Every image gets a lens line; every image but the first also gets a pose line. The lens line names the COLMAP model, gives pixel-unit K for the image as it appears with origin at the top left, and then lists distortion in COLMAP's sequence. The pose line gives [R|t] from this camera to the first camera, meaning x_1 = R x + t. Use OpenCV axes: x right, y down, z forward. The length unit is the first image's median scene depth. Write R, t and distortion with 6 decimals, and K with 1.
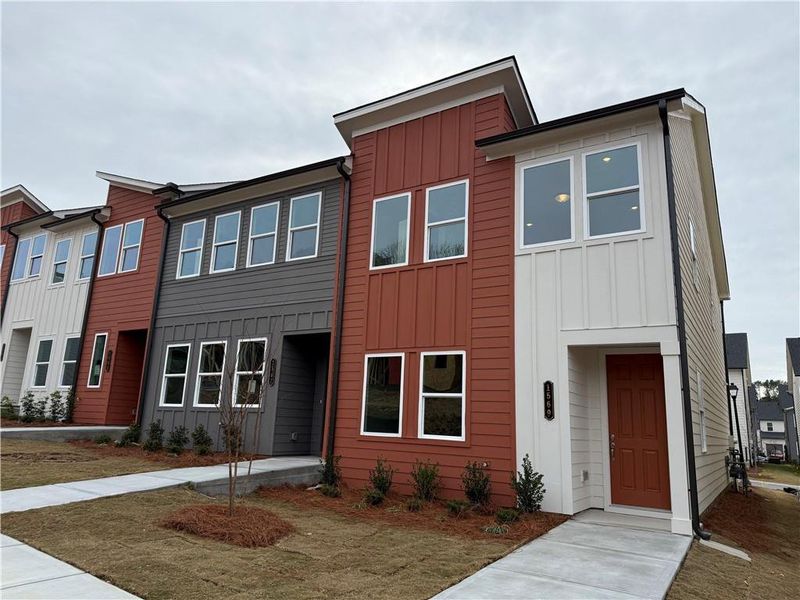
lens RADIAL K [[557.8, 0, 395.1], [0, 557.8, 301.1], [0, 0, 1]] dist [0.150632, -0.243594]
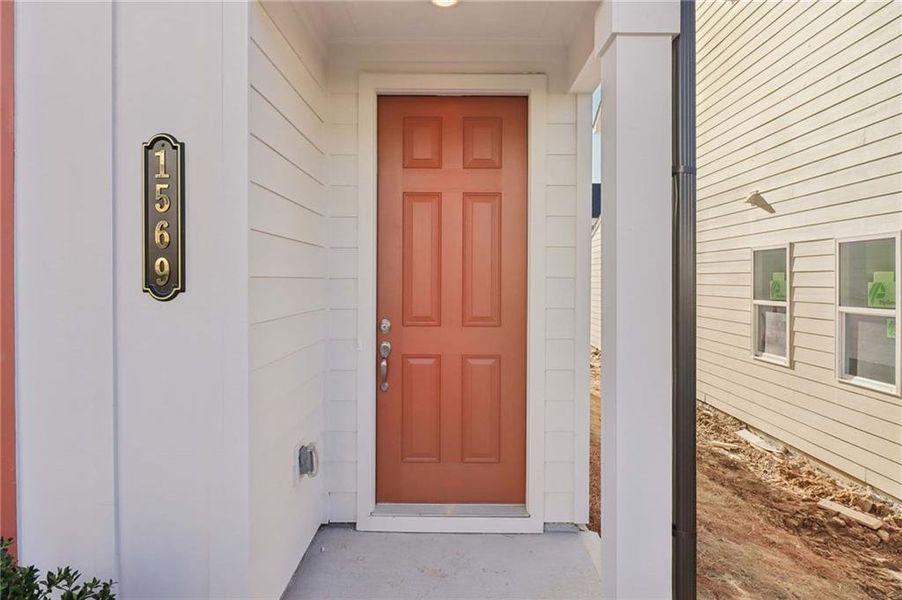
lens RADIAL K [[560.6, 0, 453.0], [0, 560.6, 282.0], [0, 0, 1]] dist [0.000753, -0.000043]
pose [[0.848608, -0.045581, 0.527055, 0.226532], [-0.079228, 0.974095, 0.211807, 0.129736], [-0.523056, -0.221499, 0.823013, 0.672208]]
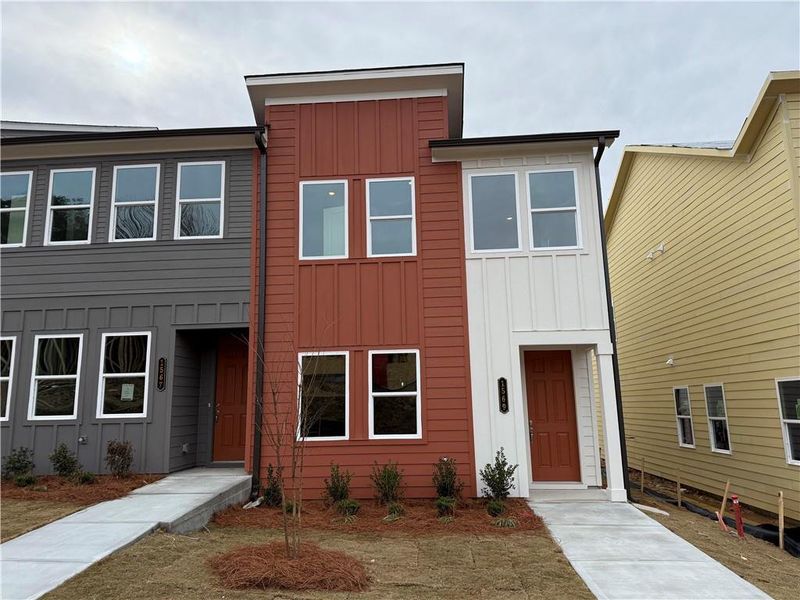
lens RADIAL K [[557.8, 0, 395.1], [0, 557.8, 301.1], [0, 0, 1]] dist [0.150632, -0.243594]
pose [[0.878106, 0.026187, 0.477749, -0.396679], [-0.047380, 0.998353, 0.032362, -0.029150], [-0.476115, -0.051053, 0.877900, 0.137245]]
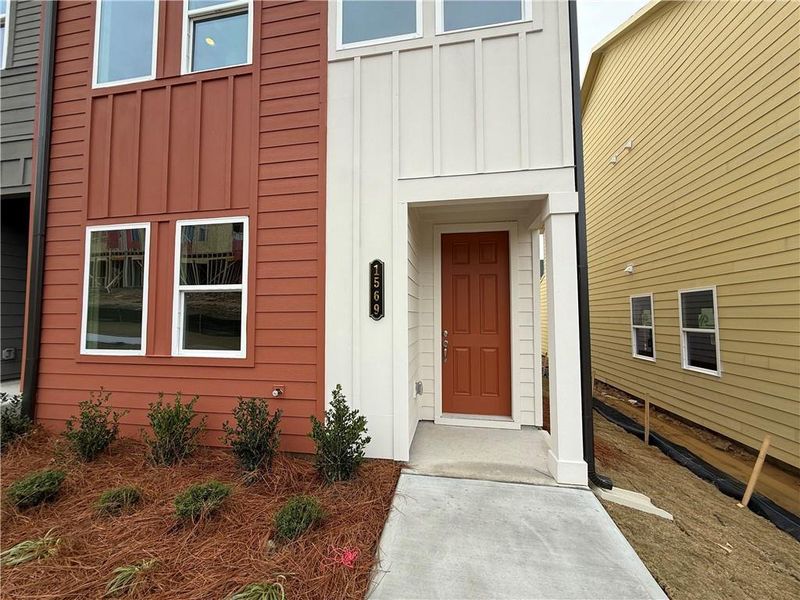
lens RADIAL K [[318.5, 0, 397.5], [0, 318.5, 299.8], [0, 0, 1]] dist [0.000755, 0.000397]
pose [[0.924568, -0.026674, 0.380081, 0.142024], [-0.040792, 0.984883, 0.168347, 0.113322], [-0.378826, -0.171153, 0.909504, 0.600242]]
